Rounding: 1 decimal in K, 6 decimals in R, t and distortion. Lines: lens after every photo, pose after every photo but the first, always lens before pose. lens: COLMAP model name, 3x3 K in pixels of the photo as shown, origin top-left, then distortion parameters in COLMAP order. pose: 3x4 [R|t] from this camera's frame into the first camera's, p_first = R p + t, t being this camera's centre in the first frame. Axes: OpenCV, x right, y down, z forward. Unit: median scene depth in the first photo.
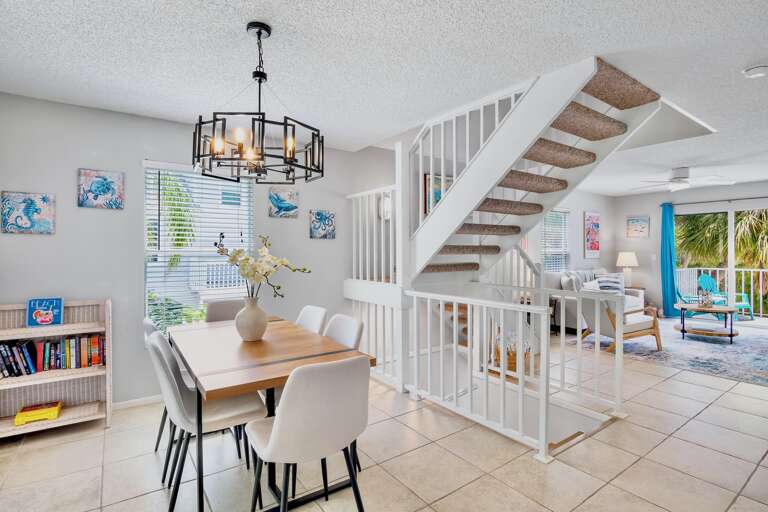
lens RADIAL K [[386.1, 0, 381.1], [0, 386.1, 249.0], [0, 0, 1]] dist [-0.020003, 0.000909]
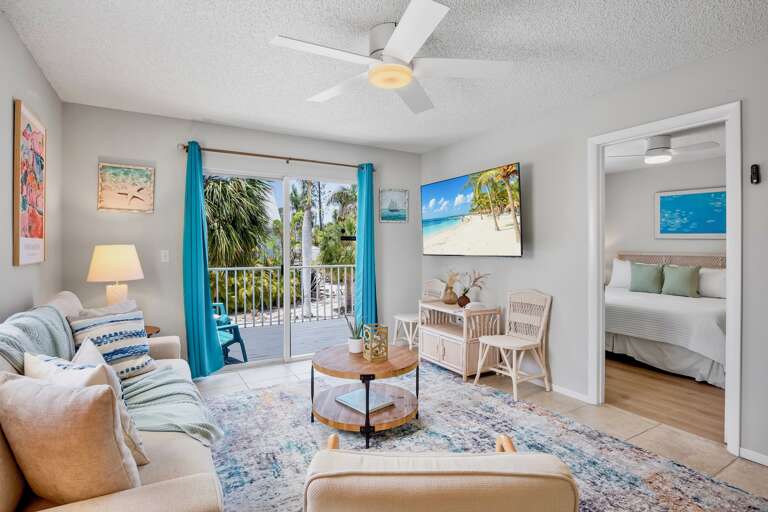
lens RADIAL K [[388.7, 0, 384.4], [0, 388.7, 251.6], [0, 0, 1]] dist [-0.022978, 0.001085]
pose [[0.083261, -0.018614, 0.996354, 0.264934], [-0.004285, 0.999810, 0.019036, 0.006961], [-0.996519, -0.005854, 0.083166, 0.685931]]
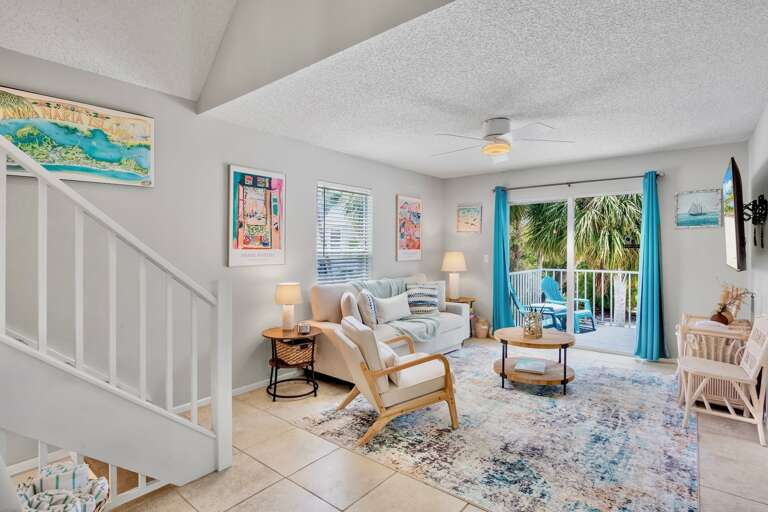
lens RADIAL K [[388.7, 0, 384.4], [0, 388.7, 251.6], [0, 0, 1]] dist [-0.022978, 0.001085]
pose [[0.962854, -0.005257, 0.269971, 0.305511], [0.002134, 0.999927, 0.011859, -0.001531], [-0.270013, -0.010842, 0.962796, 0.306732]]
